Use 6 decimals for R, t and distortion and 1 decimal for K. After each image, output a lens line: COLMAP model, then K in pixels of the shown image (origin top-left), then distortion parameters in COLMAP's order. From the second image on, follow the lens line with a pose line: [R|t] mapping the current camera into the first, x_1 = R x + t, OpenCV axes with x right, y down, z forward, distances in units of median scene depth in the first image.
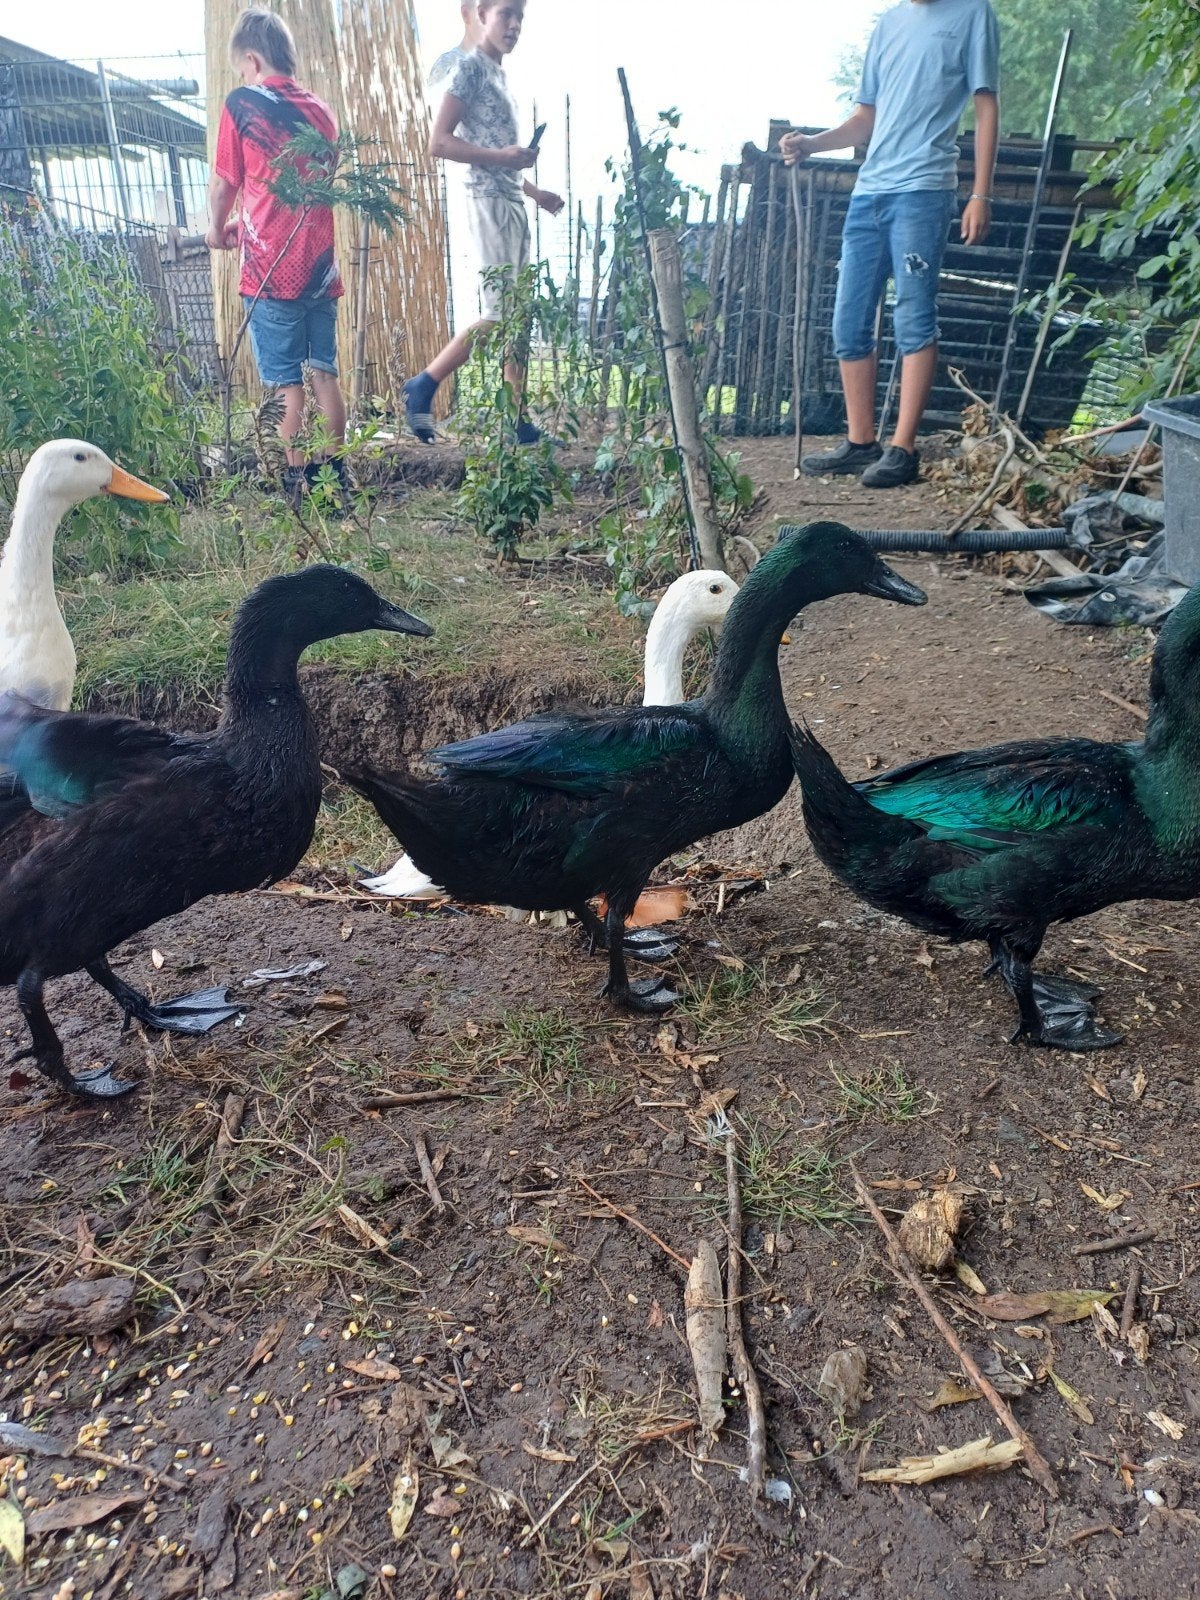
lens RADIAL K [[1409.1, 0, 619.5], [0, 1409.1, 797.0], [0, 0, 1]] dist [0.172311, -0.342537]
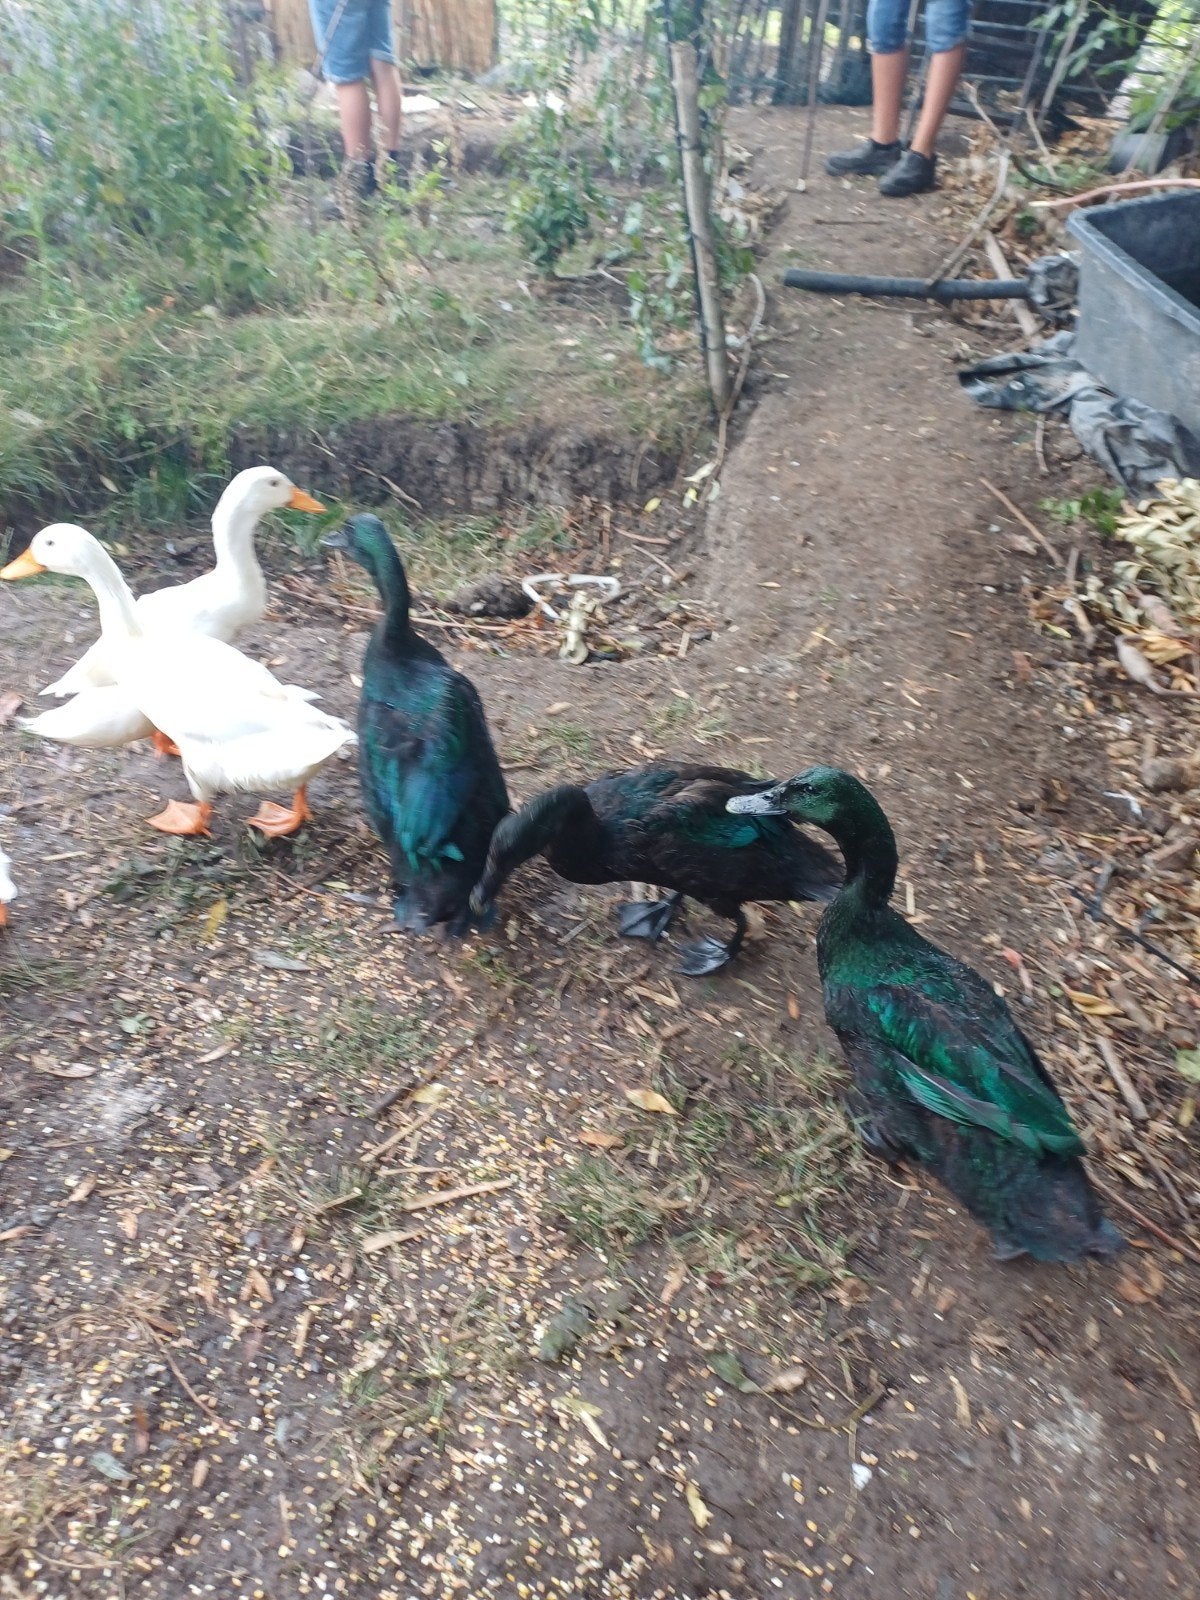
lens RADIAL K [[1409.1, 0, 619.5], [0, 1409.1, 797.0], [0, 0, 1]] dist [0.172311, -0.342537]
pose [[0.999187, 0.037865, -0.013876, 0.011928], [-0.033170, 0.967357, 0.251236, -0.068747], [0.022936, -0.250572, 0.967826, -0.252378]]
